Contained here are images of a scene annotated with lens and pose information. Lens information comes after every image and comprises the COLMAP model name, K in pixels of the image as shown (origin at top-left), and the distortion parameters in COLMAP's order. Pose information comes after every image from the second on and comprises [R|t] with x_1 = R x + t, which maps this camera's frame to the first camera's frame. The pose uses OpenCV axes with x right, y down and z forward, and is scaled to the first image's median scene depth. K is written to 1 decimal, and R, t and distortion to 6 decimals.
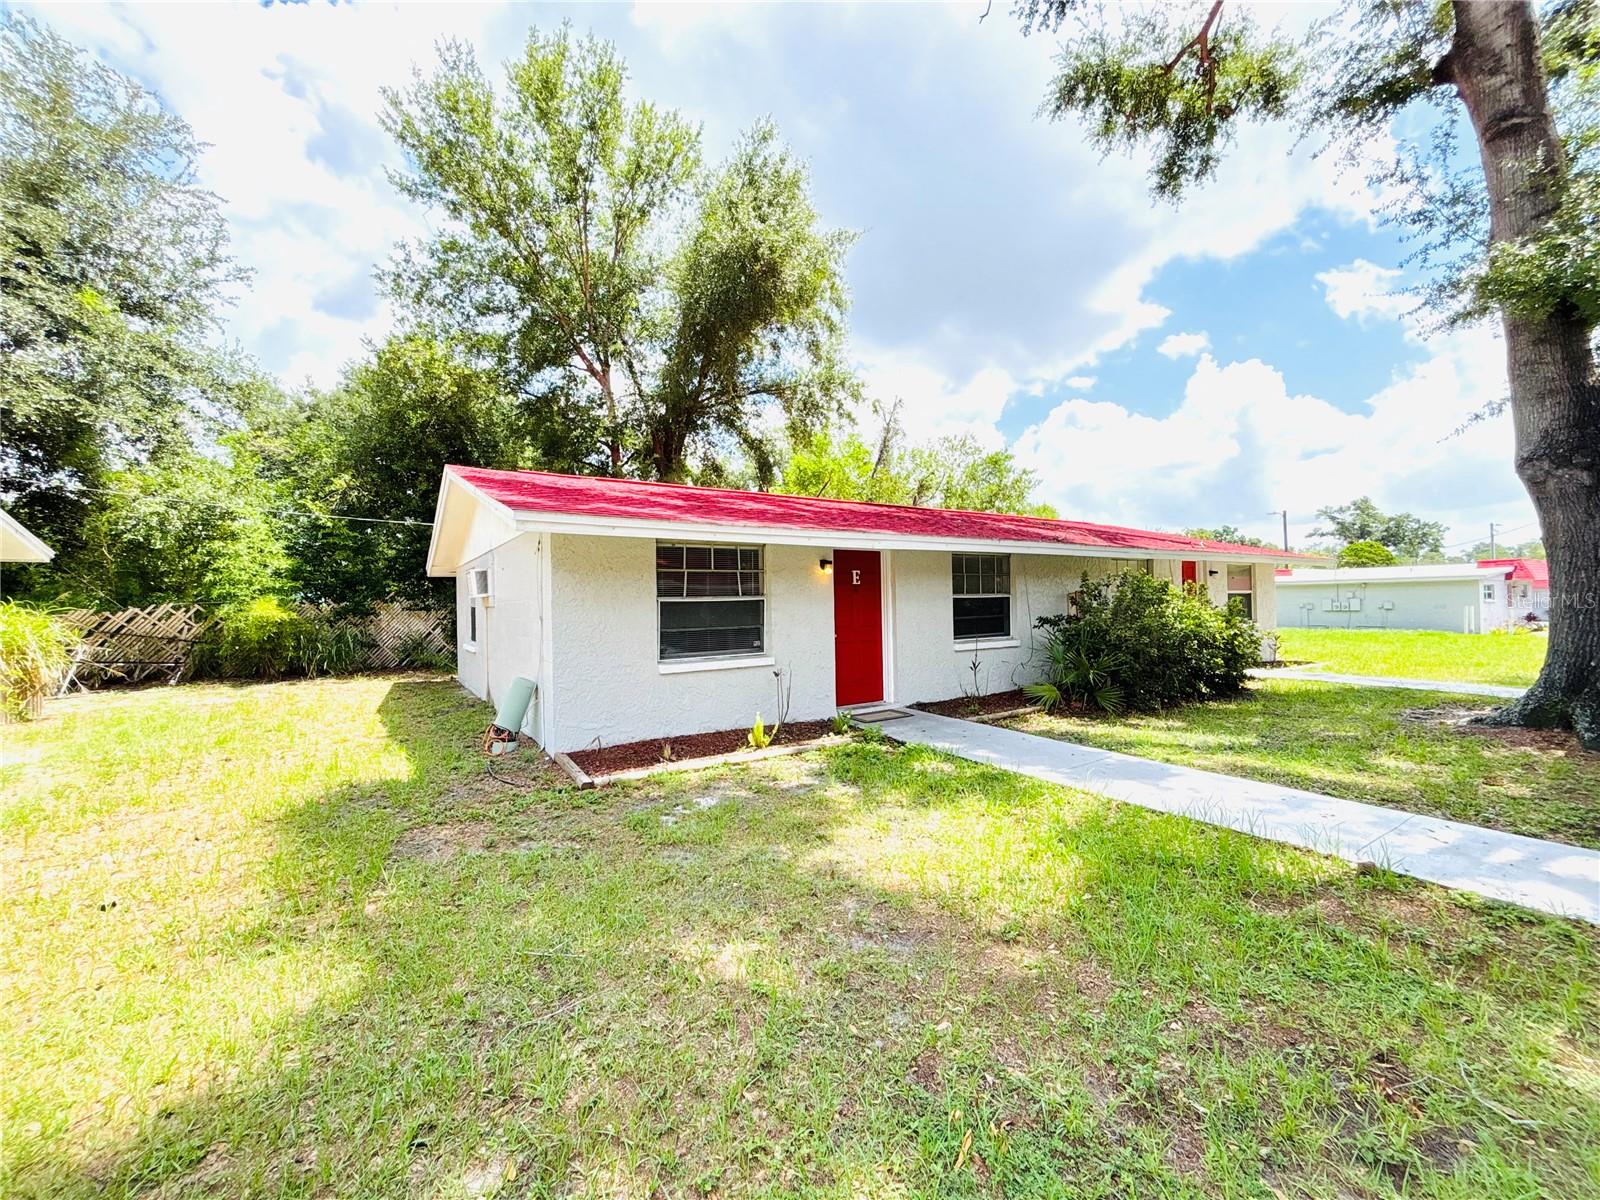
lens RADIAL K [[642.0, 0, 802.6], [0, 642.0, 604.2], [0, 0, 1]] dist [0.000336, -0.000443]
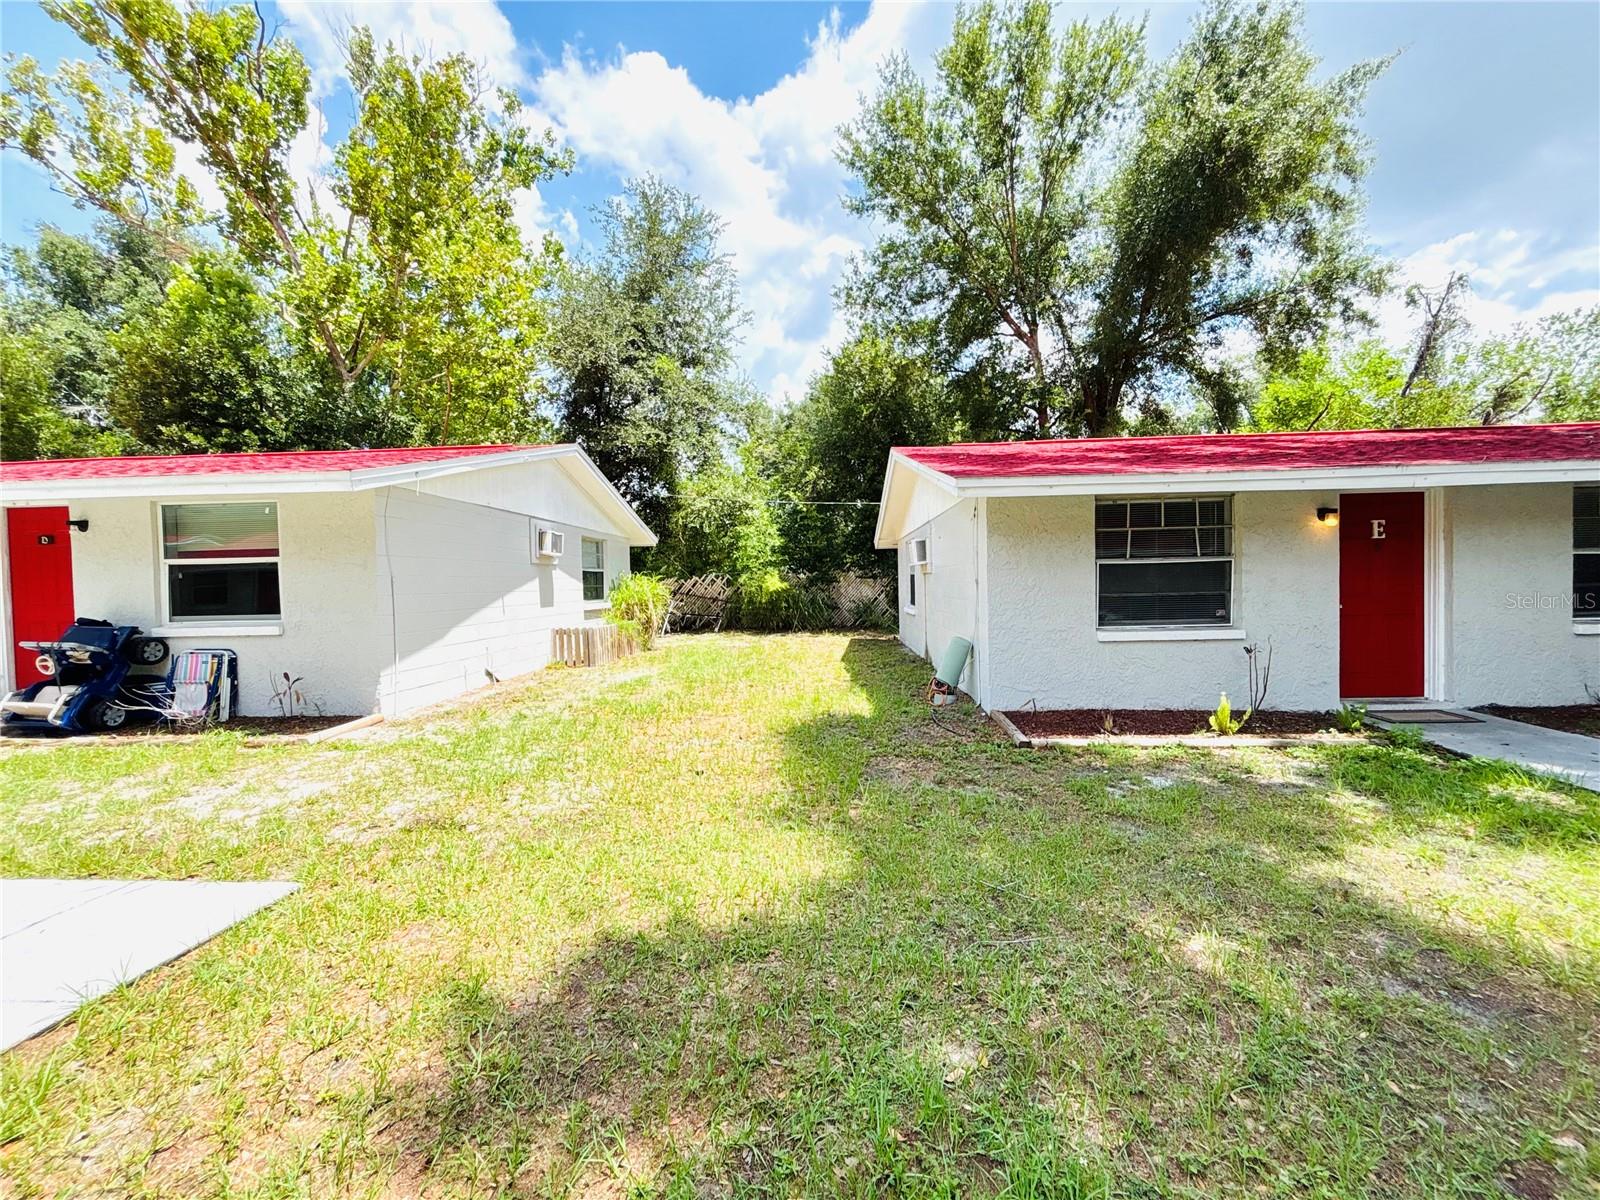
lens RADIAL K [[647.3, 0, 800.2], [0, 647.3, 601.6], [0, 0, 1]] dist [0.004245, -0.000534]
pose [[0.807860, 0.014958, -0.589184, -0.013540], [0.007089, 0.999359, 0.035090, 0.011260], [0.589331, -0.032525, 0.807236, -0.013279]]
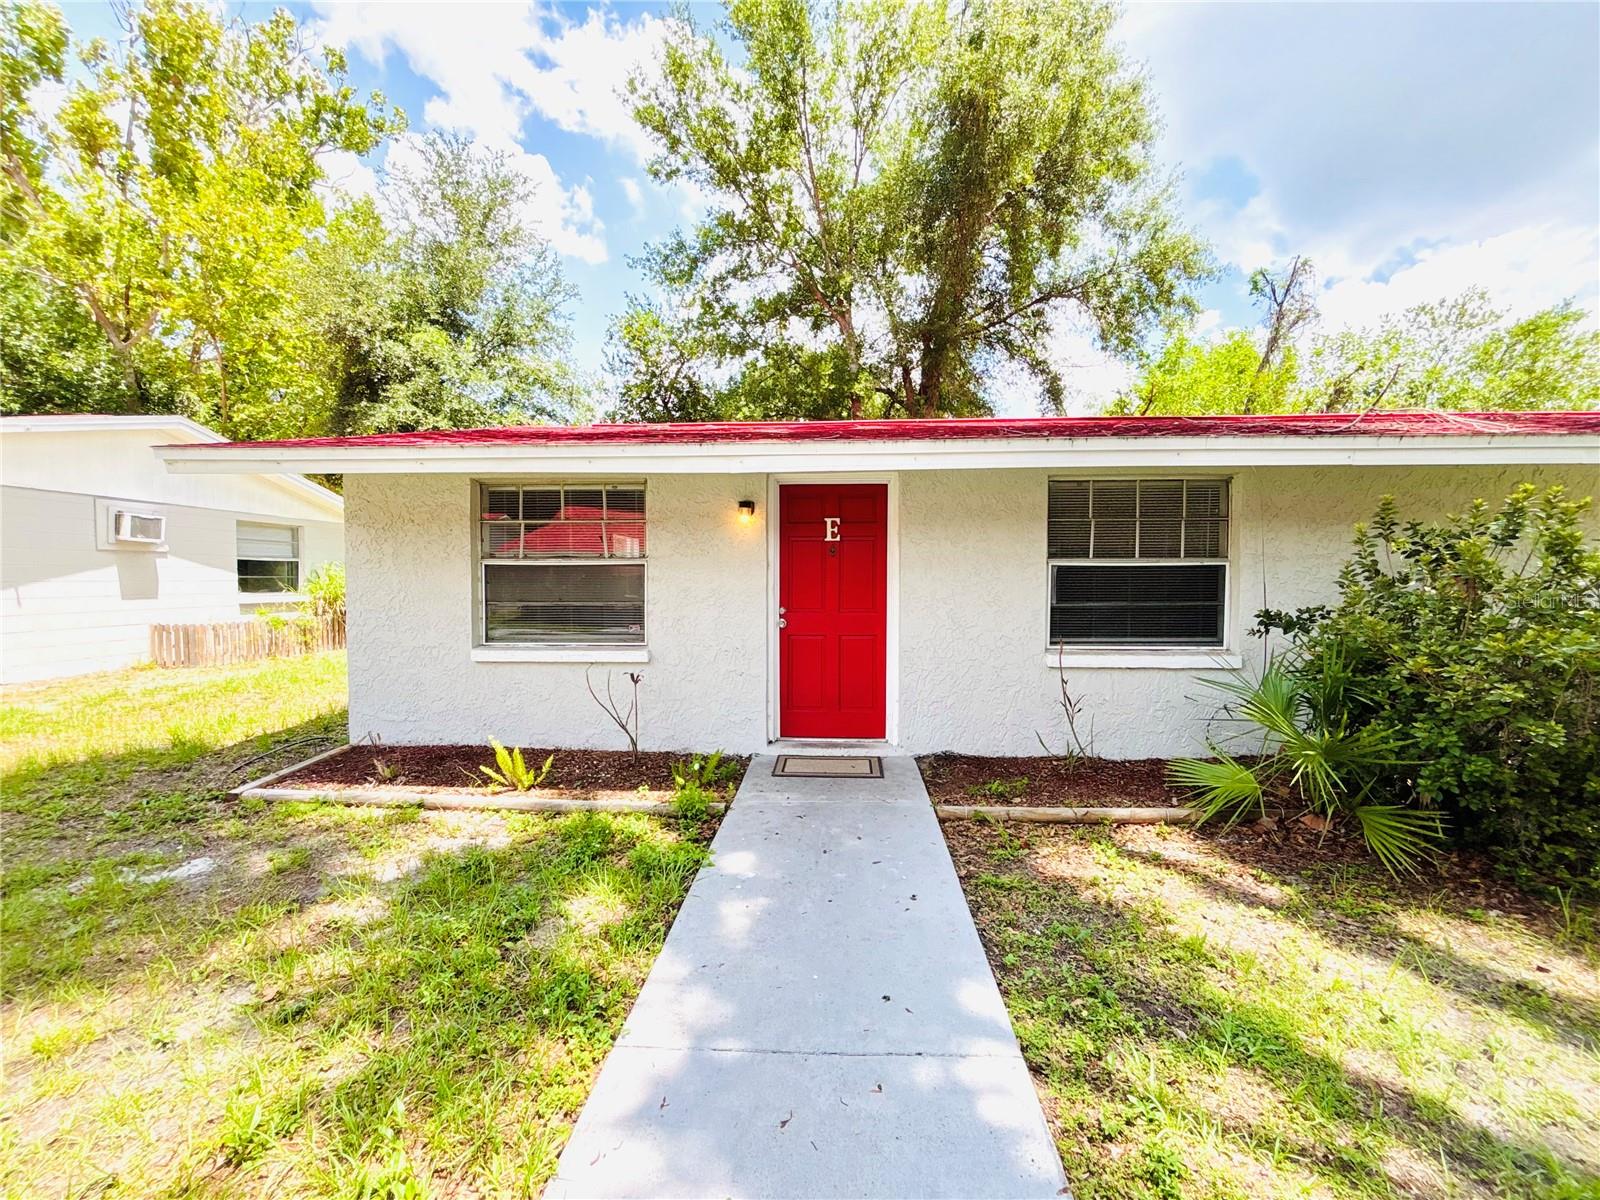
lens RADIAL K [[645.4, 0, 791.2], [0, 645.4, 603.6], [0, 0, 1]] dist [0.004643, 0.000335]
pose [[0.800721, 0.040210, -0.597687, 0.407181], [-0.016066, 0.998827, 0.045674, 0.000518], [0.598823, -0.026970, 0.800427, 0.480031]]
